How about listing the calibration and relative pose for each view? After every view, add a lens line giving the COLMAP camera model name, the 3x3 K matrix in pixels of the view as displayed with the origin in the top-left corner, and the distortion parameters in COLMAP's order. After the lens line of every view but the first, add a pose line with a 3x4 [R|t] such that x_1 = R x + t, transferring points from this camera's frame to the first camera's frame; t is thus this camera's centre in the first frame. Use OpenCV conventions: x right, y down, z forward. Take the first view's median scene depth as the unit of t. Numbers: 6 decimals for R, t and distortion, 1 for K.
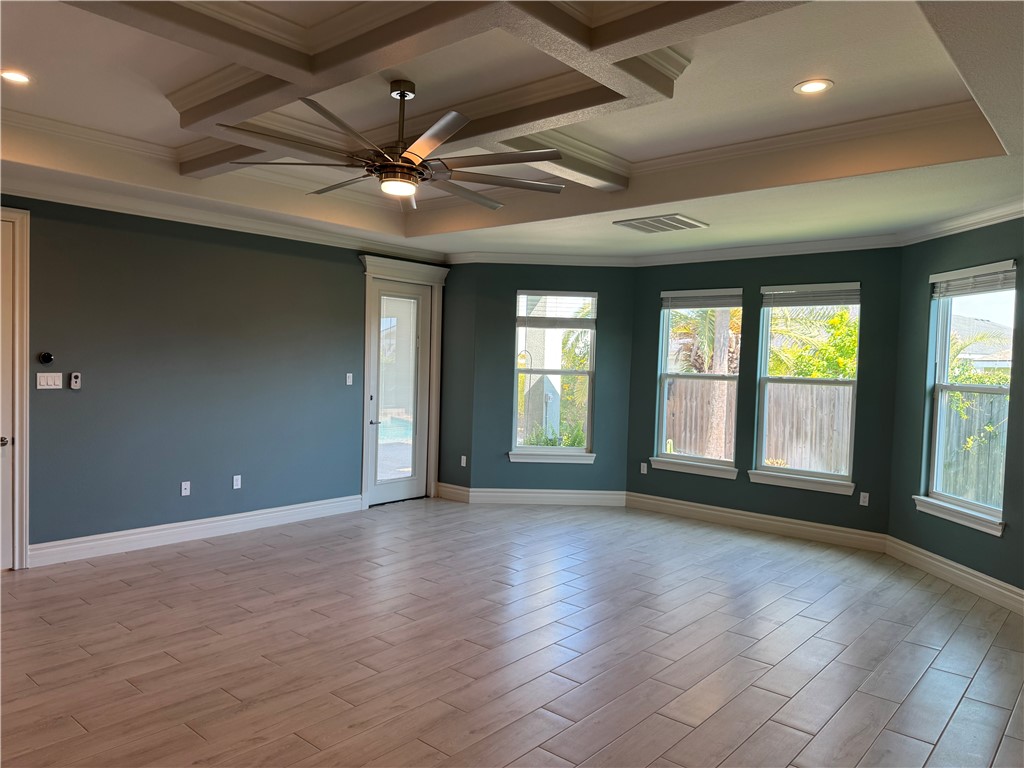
lens RADIAL K [[715.5, 0, 512.0], [0, 715.5, 384.0], [0, 0, 1]] dist [0.079980, -0.116116]
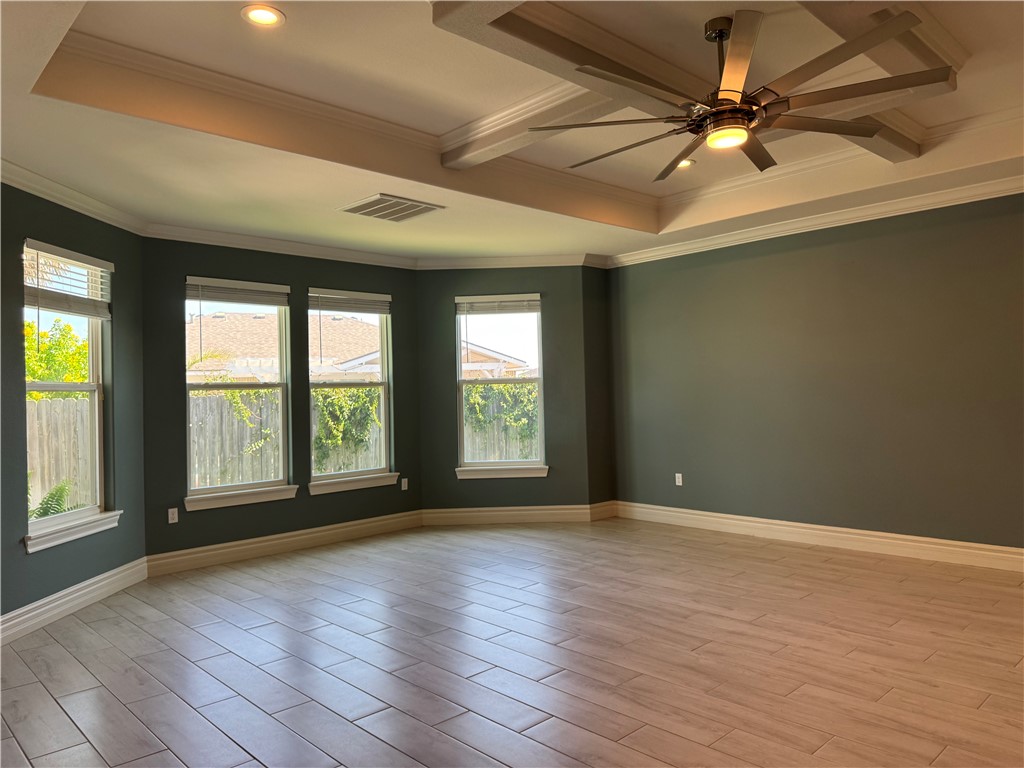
lens RADIAL K [[715.5, 0, 512.0], [0, 715.5, 384.0], [0, 0, 1]] dist [0.079980, -0.116116]
pose [[0.088290, -0.016536, 0.995958, -0.559057], [0.064480, 0.997860, 0.010852, -0.001047], [-0.994006, 0.063261, 0.089167, 0.641414]]
